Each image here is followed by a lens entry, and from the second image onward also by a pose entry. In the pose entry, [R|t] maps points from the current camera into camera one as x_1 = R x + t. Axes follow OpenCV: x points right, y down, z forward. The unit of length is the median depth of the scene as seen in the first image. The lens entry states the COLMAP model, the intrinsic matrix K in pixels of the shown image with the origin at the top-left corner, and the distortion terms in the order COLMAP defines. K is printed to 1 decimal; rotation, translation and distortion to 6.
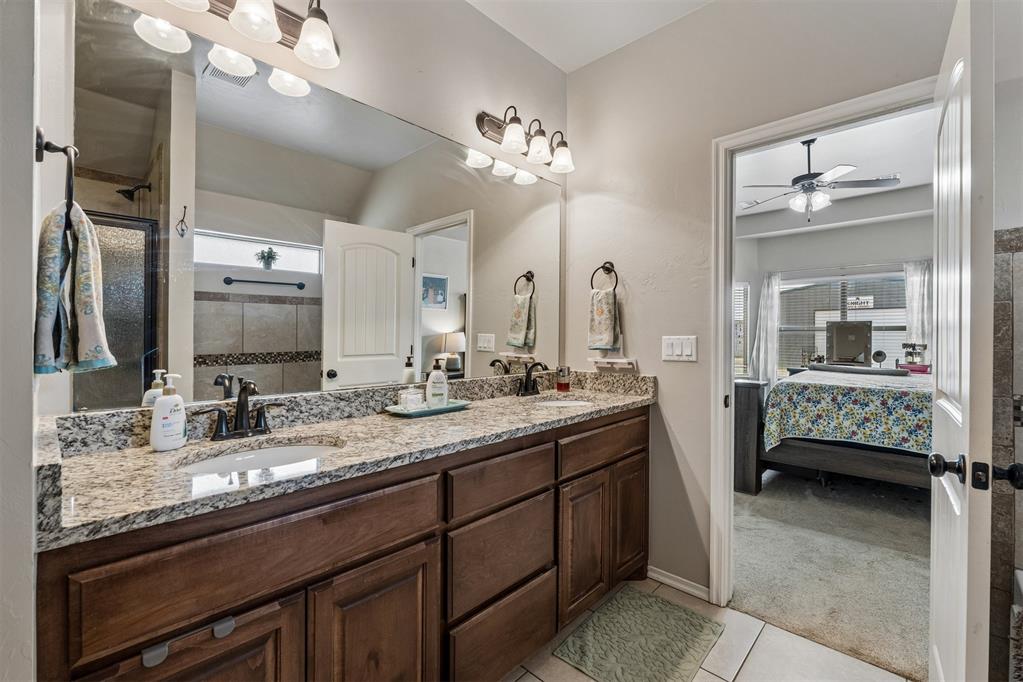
lens RADIAL K [[432.4, 0, 511.5], [0, 432.4, 341.0], [0, 0, 1]] dist [-0.005546, -0.000669]
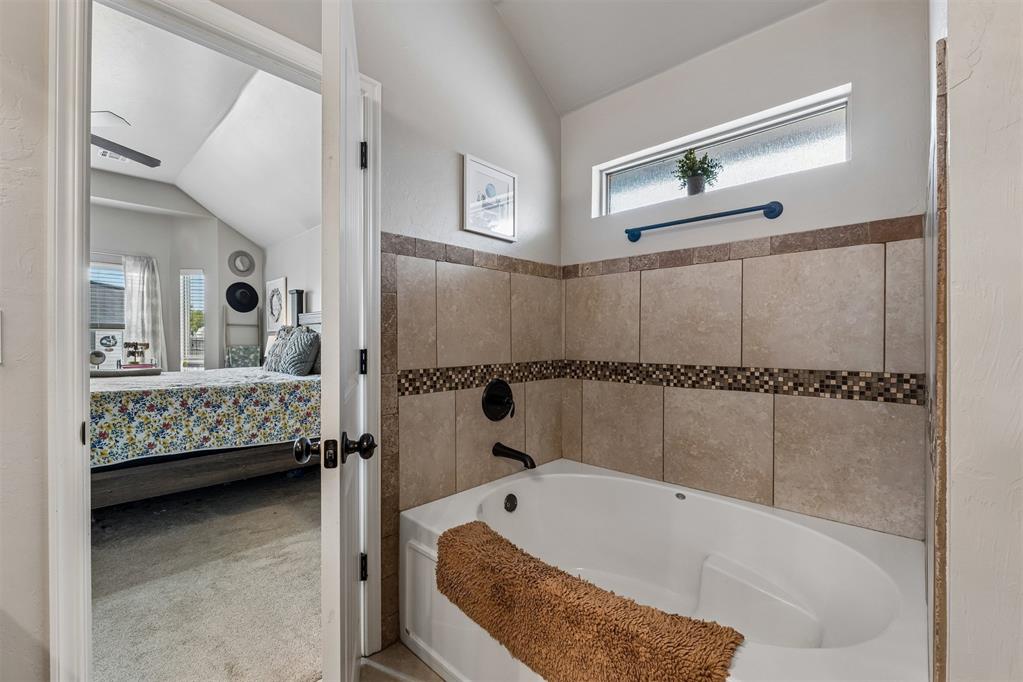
lens RADIAL K [[432.4, 0, 511.5], [0, 432.4, 341.0], [0, 0, 1]] dist [-0.005546, -0.000669]
pose [[0.002809, -0.002194, 0.999994, -0.028248], [0.011647, 0.999930, 0.002161, 0.019034], [-0.999928, 0.011641, 0.002834, 0.304761]]
